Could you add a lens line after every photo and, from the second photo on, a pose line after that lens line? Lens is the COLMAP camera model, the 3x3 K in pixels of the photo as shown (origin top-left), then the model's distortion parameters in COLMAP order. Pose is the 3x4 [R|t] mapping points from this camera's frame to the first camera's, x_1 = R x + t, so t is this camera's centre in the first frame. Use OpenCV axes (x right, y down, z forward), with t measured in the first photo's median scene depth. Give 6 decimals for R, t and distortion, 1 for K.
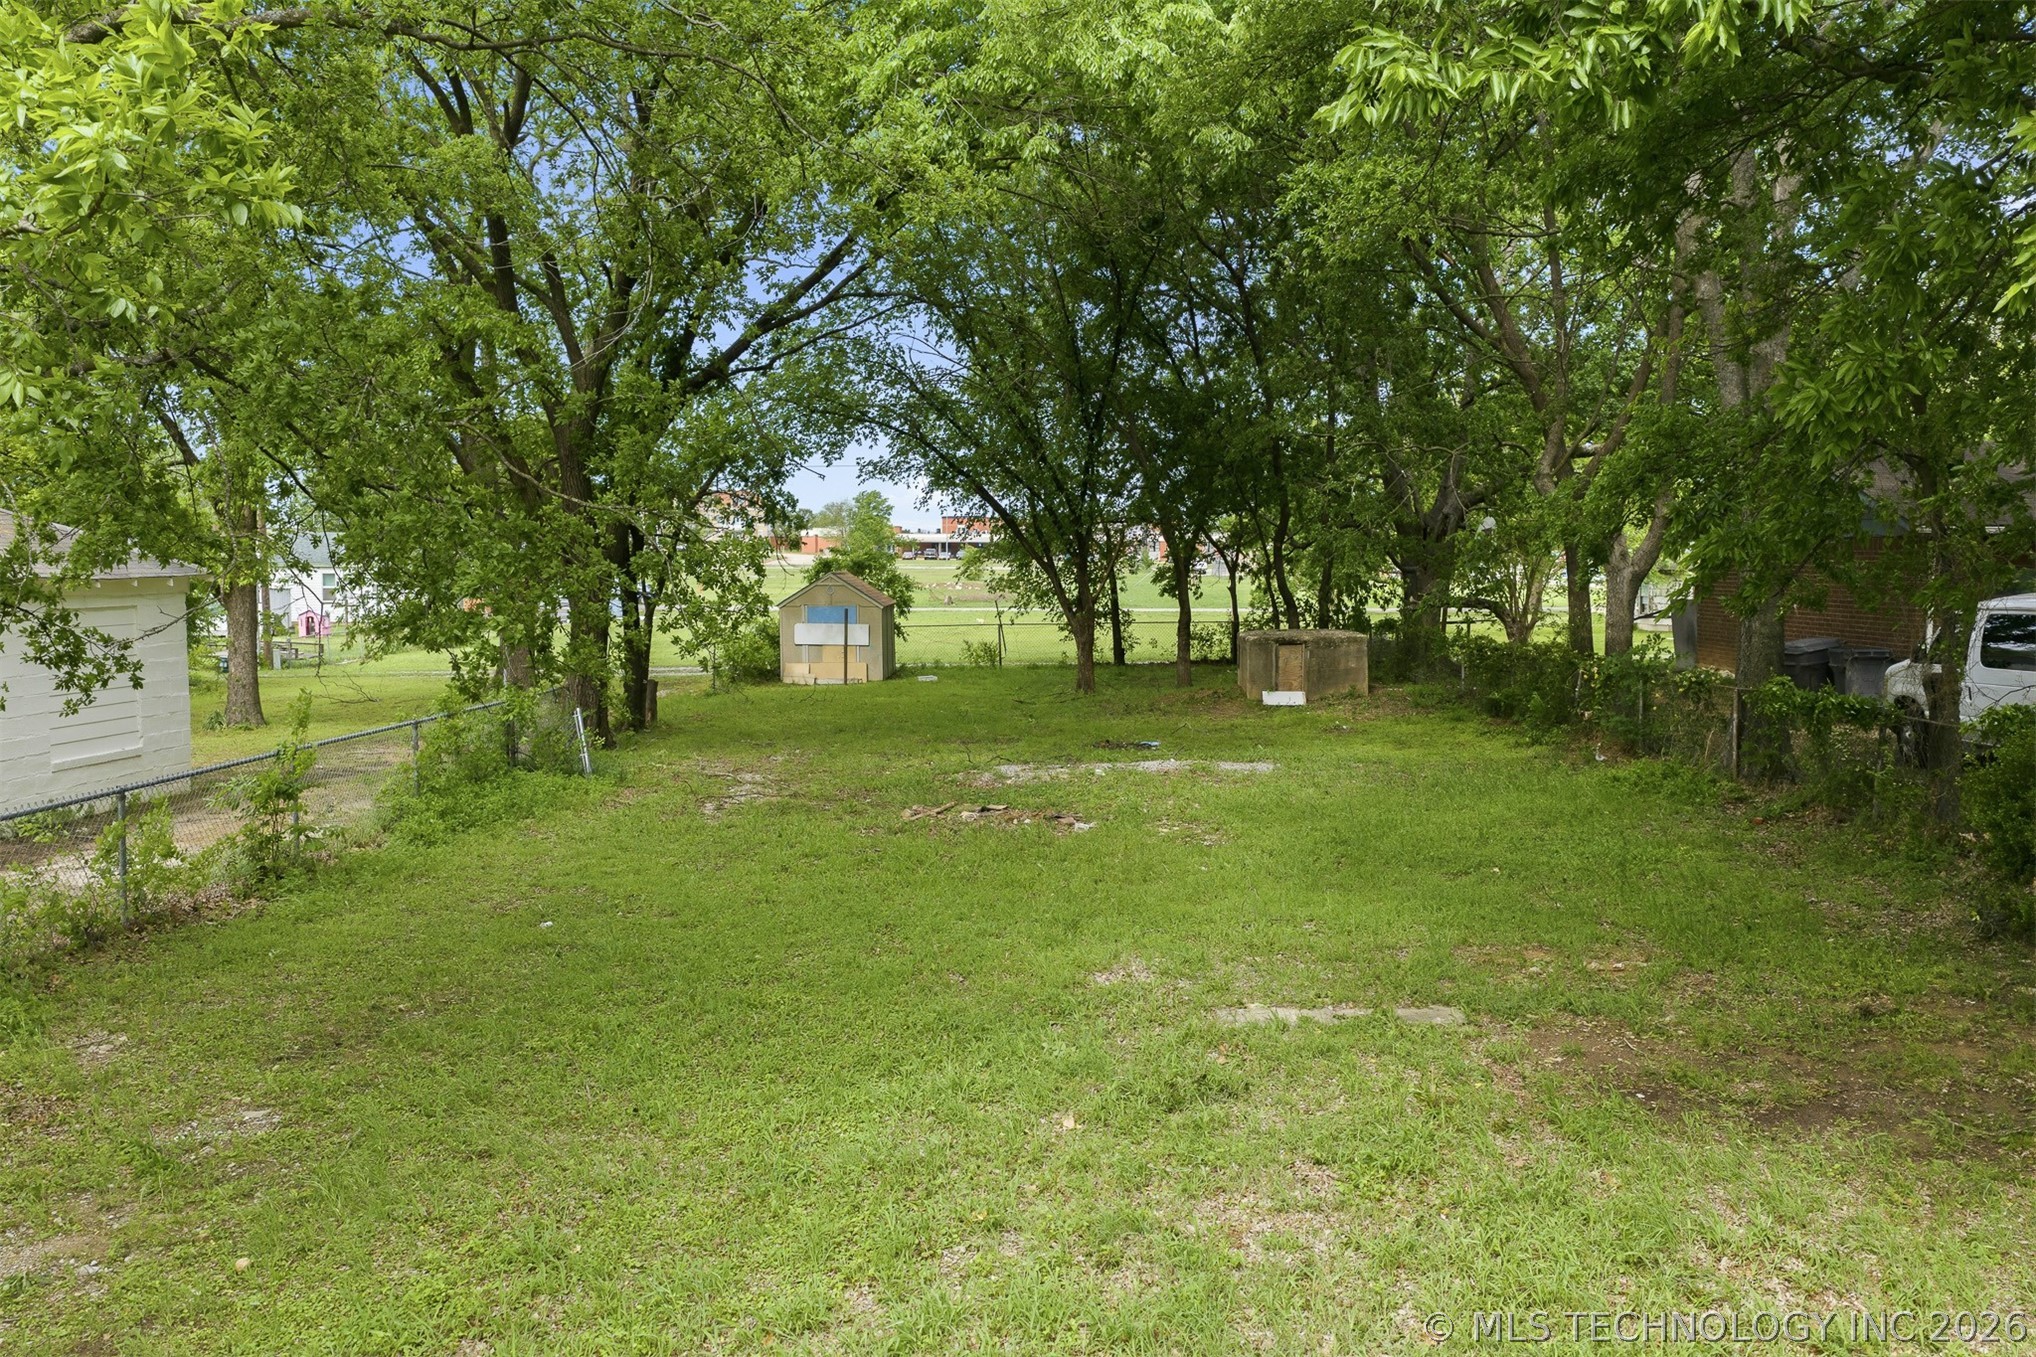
lens RADIAL K [[1706.7, 0, 1016.0], [0, 1706.7, 720.9], [0, 0, 1]] dist [0.030040, -0.073244]
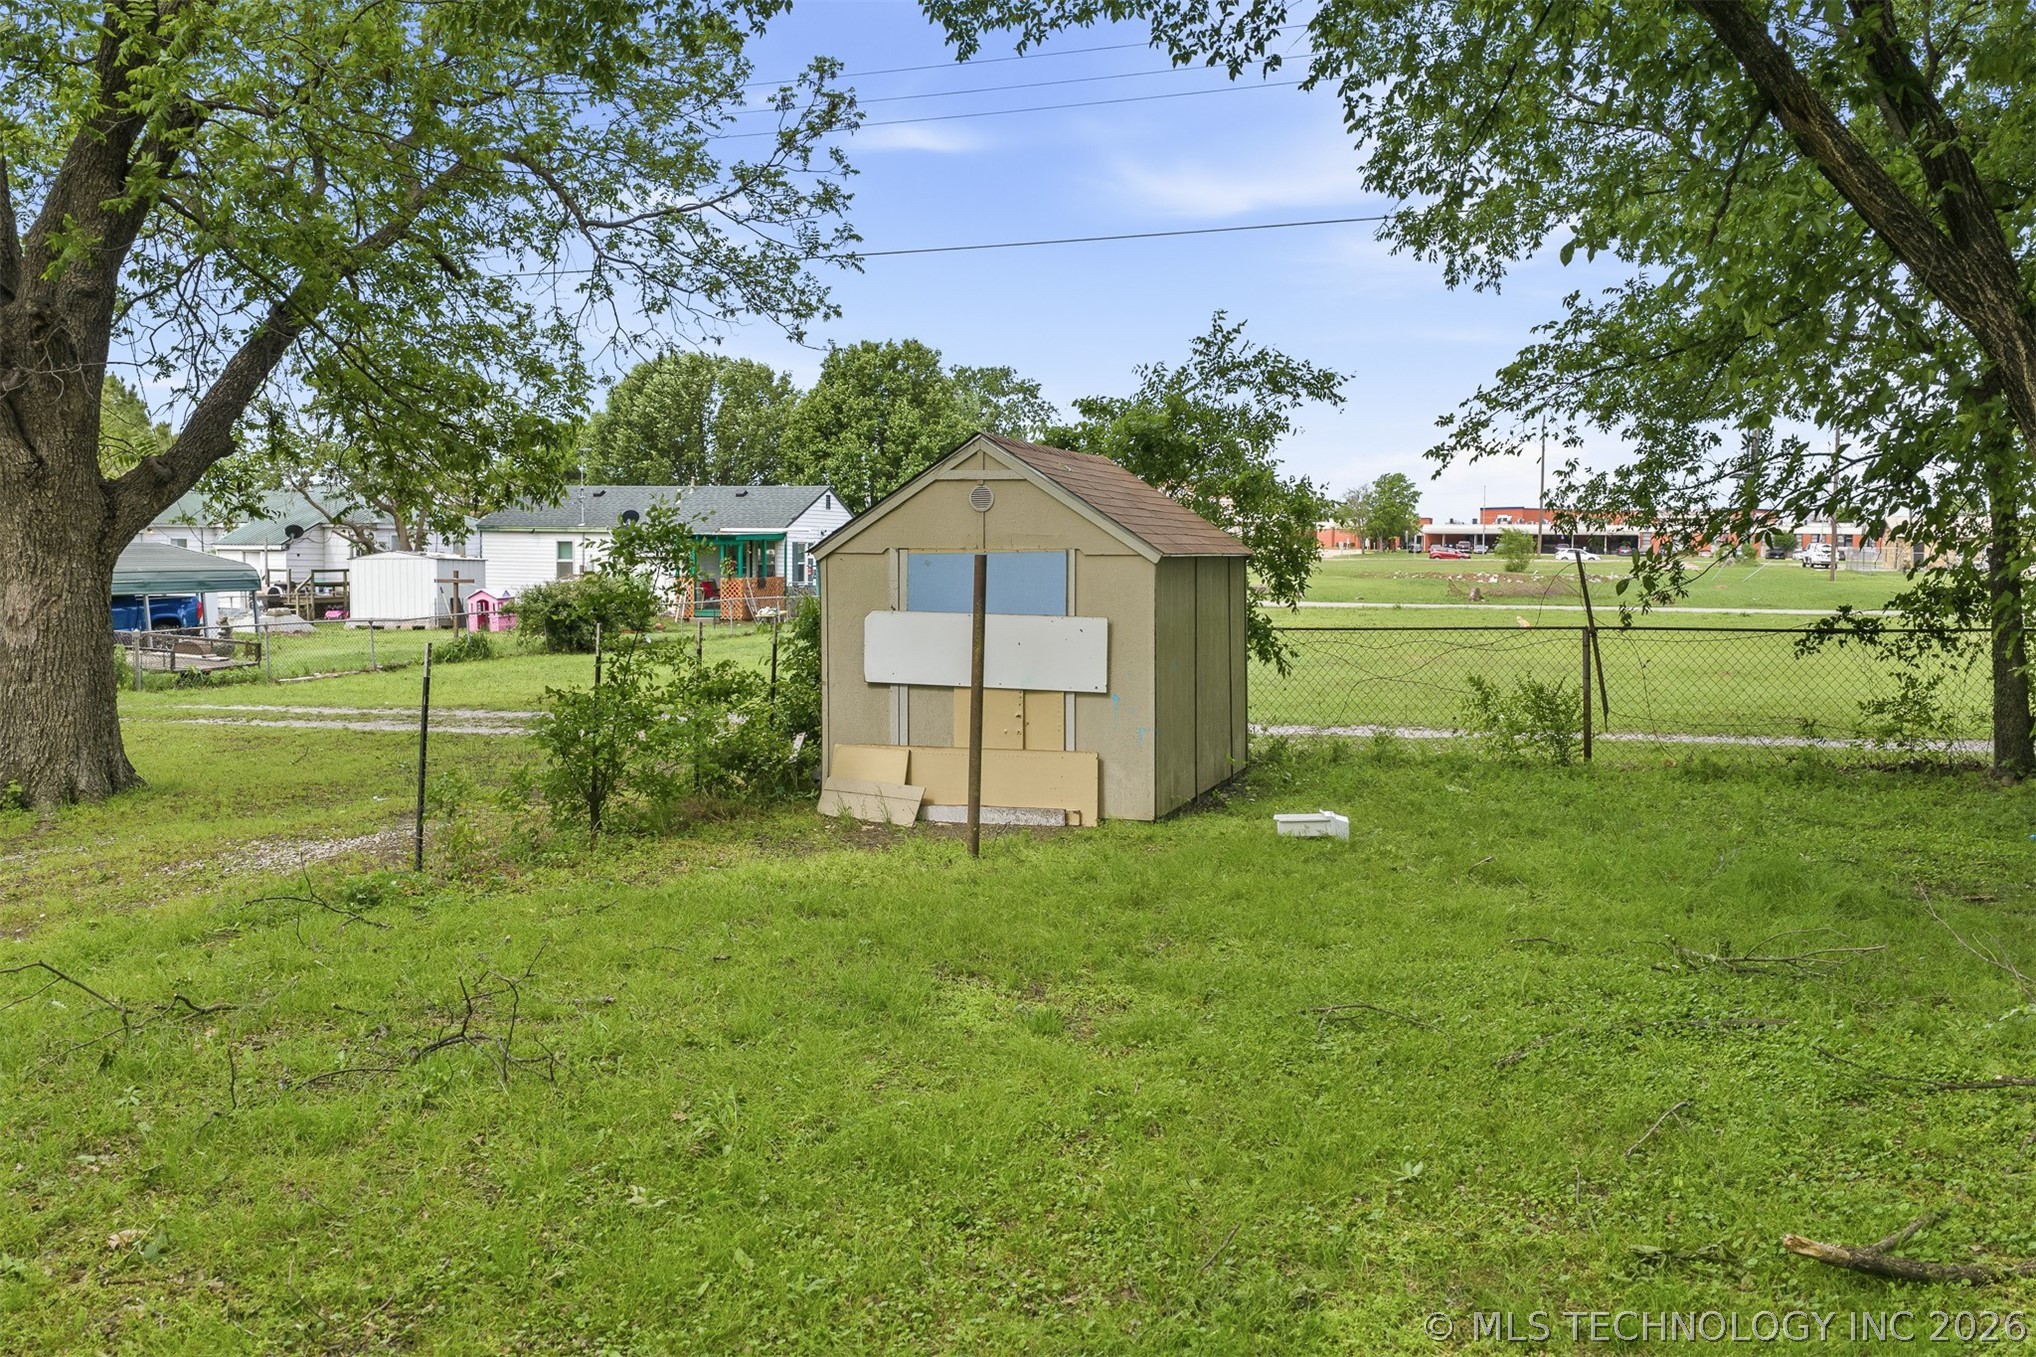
lens RADIAL K [[1706.7, 0, 1016.0], [0, 1706.7, 720.9], [0, 0, 1]] dist [0.030040, -0.073244]
pose [[0.952927, 0.031381, -0.301570, -0.015602], [-0.031822, 0.999488, 0.003451, -0.040405], [0.301524, 0.006308, 0.953438, 0.731065]]
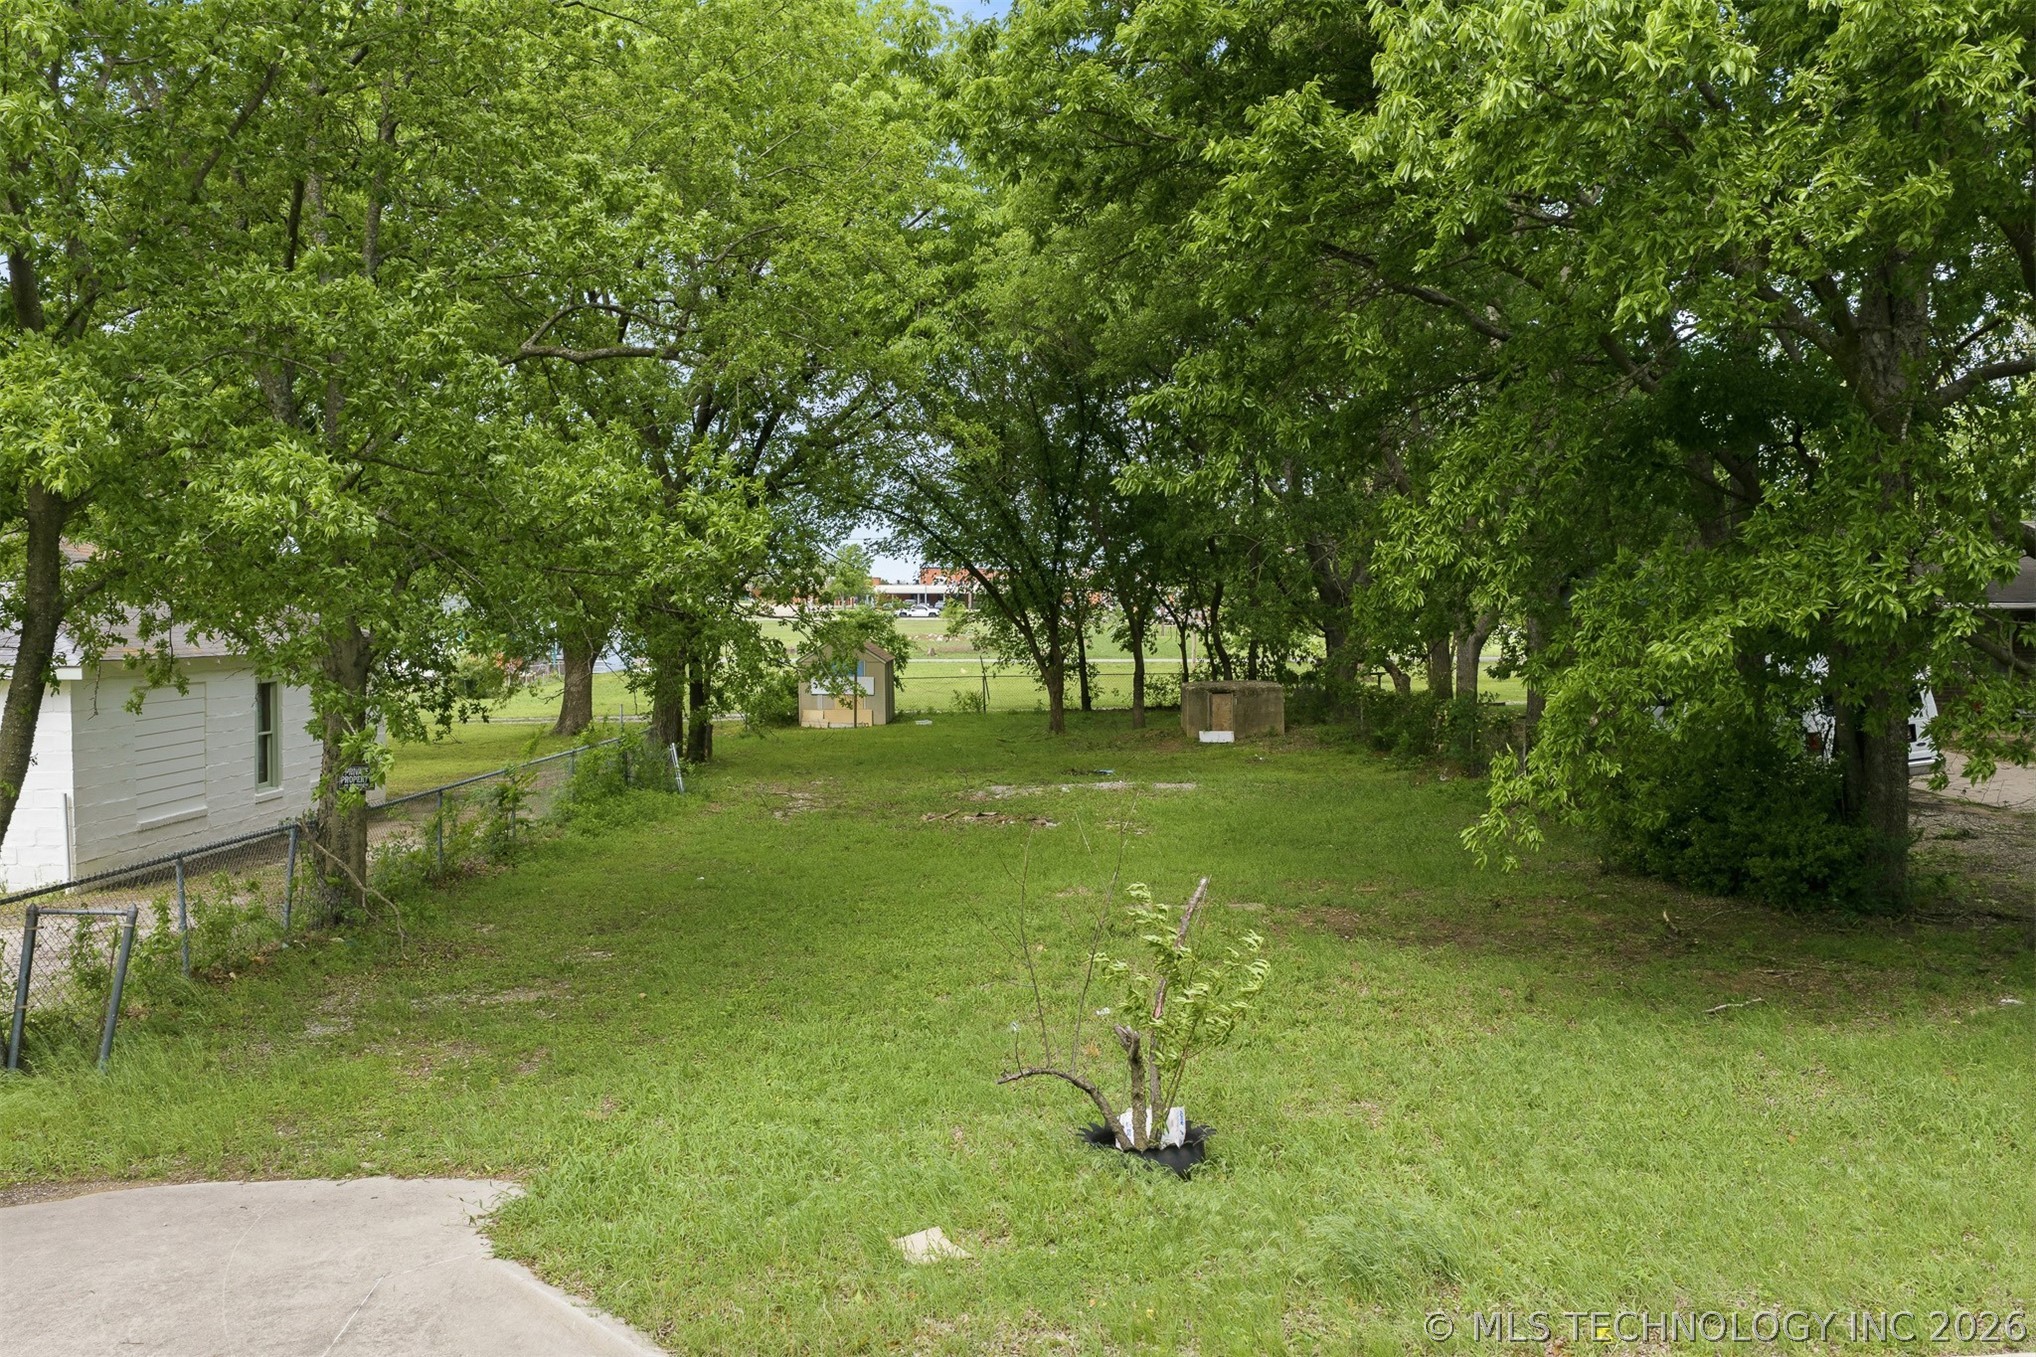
lens RADIAL K [[1706.7, 0, 1016.0], [0, 1706.7, 720.9], [0, 0, 1]] dist [0.030040, -0.073244]
pose [[0.999892, -0.003601, 0.014214, -0.004525], [0.003999, 0.999598, -0.028060, 0.007509], [-0.014108, 0.028114, 0.999505, -0.186324]]
